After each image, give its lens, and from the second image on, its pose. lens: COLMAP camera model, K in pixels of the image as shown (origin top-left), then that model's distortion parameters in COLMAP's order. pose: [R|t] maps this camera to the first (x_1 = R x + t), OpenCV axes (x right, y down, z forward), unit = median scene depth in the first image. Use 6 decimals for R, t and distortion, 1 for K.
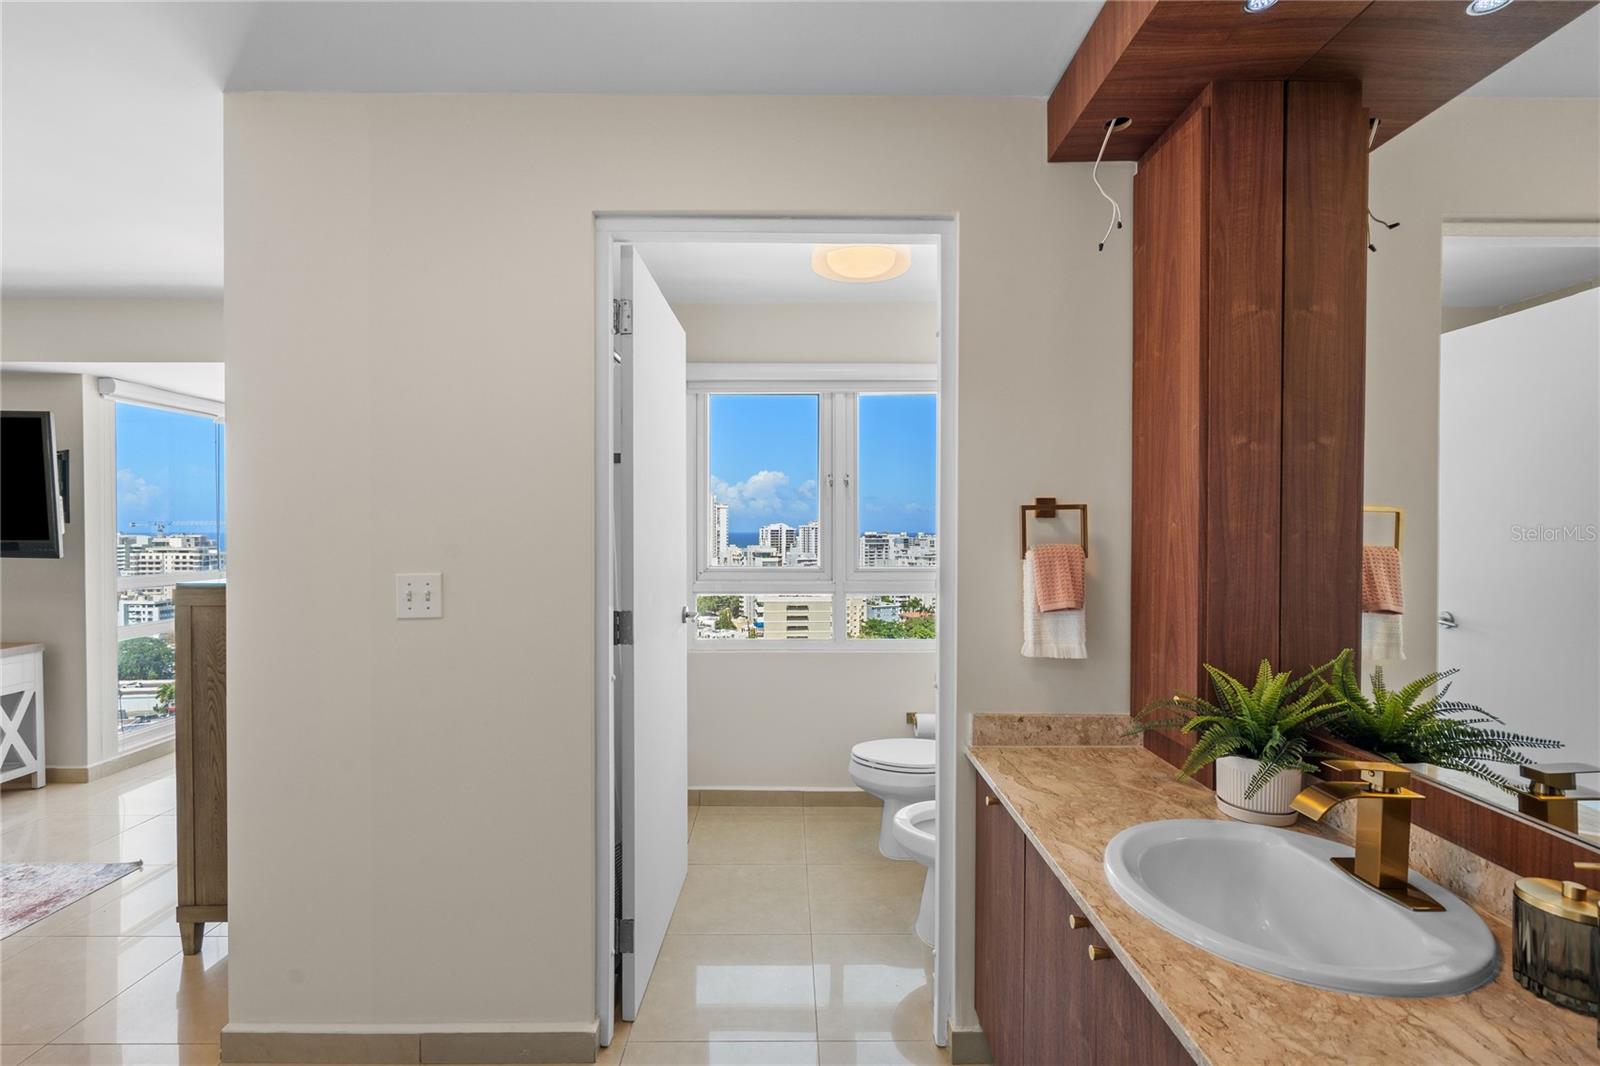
lens RADIAL K [[744.9, 0, 800.0], [0, 744.9, 533.0], [0, 0, 1]] dist [-0.000083, 0.000012]
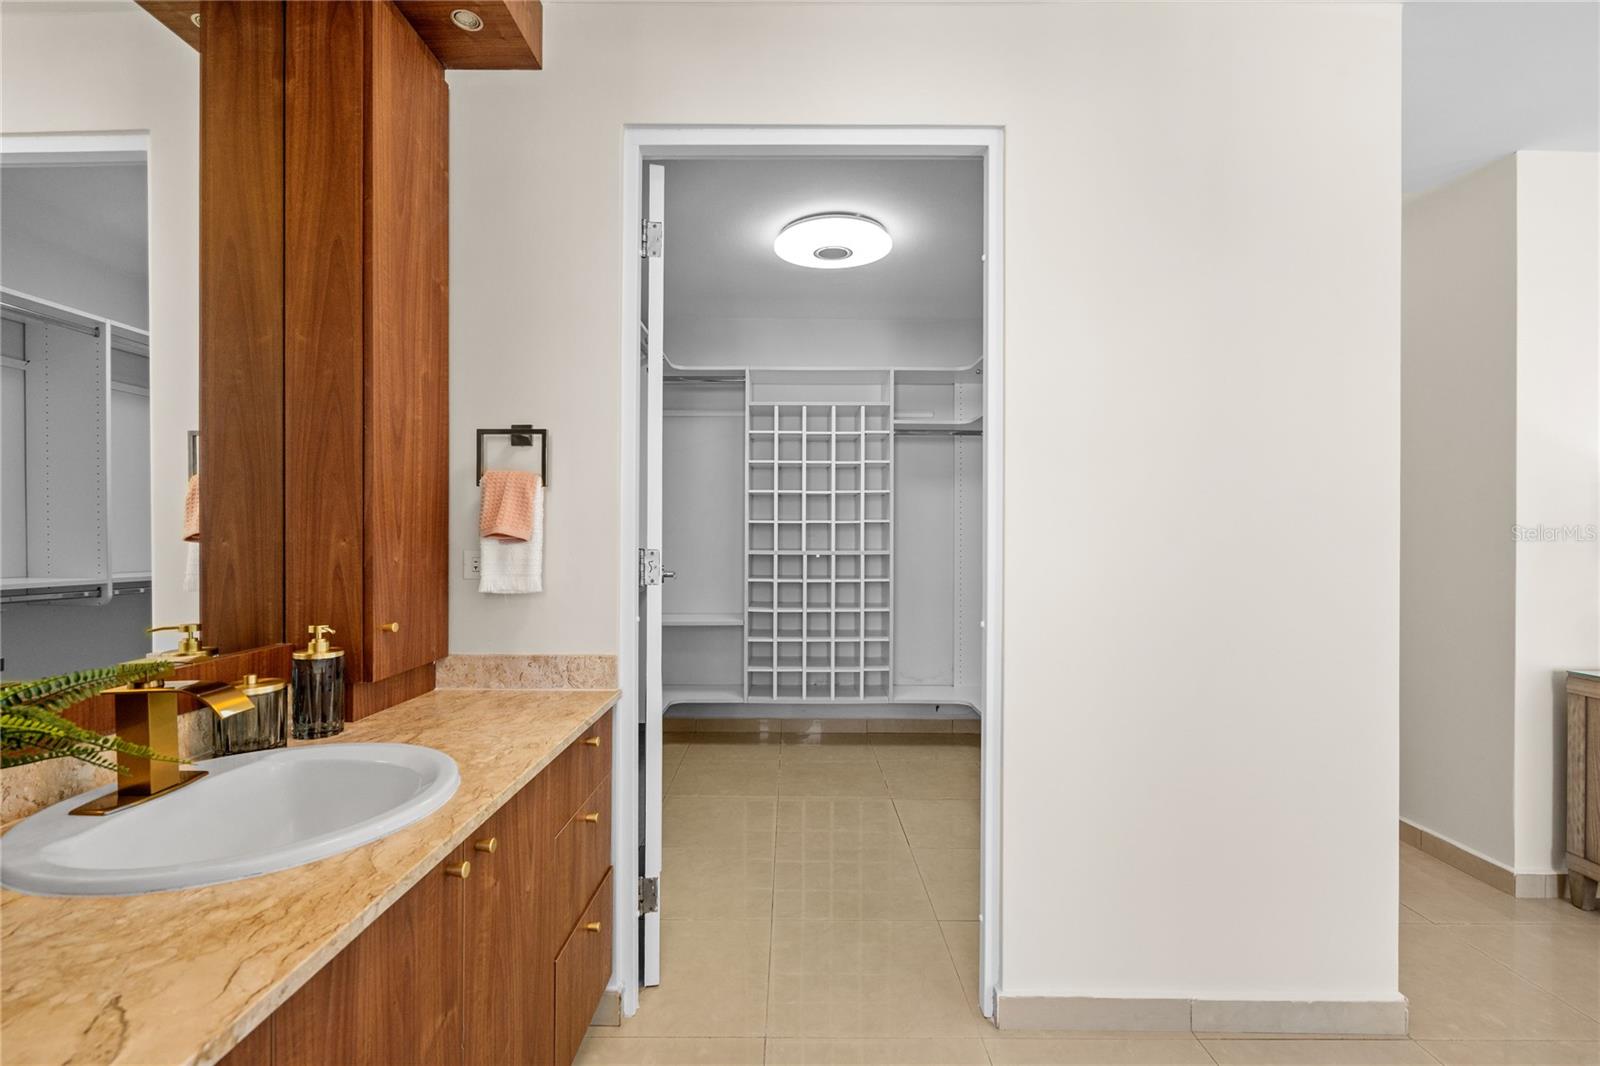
lens RADIAL K [[726.6, 0, 800.0], [0, 726.6, 533.0], [0, 0, 1]] dist [-0.000481, -0.000067]
pose [[-0.999913, -0.004044, 0.012544, -0.004855], [-0.003909, 0.999935, 0.010735, 0.126362], [-0.012587, 0.010685, -0.999864, 1.548521]]
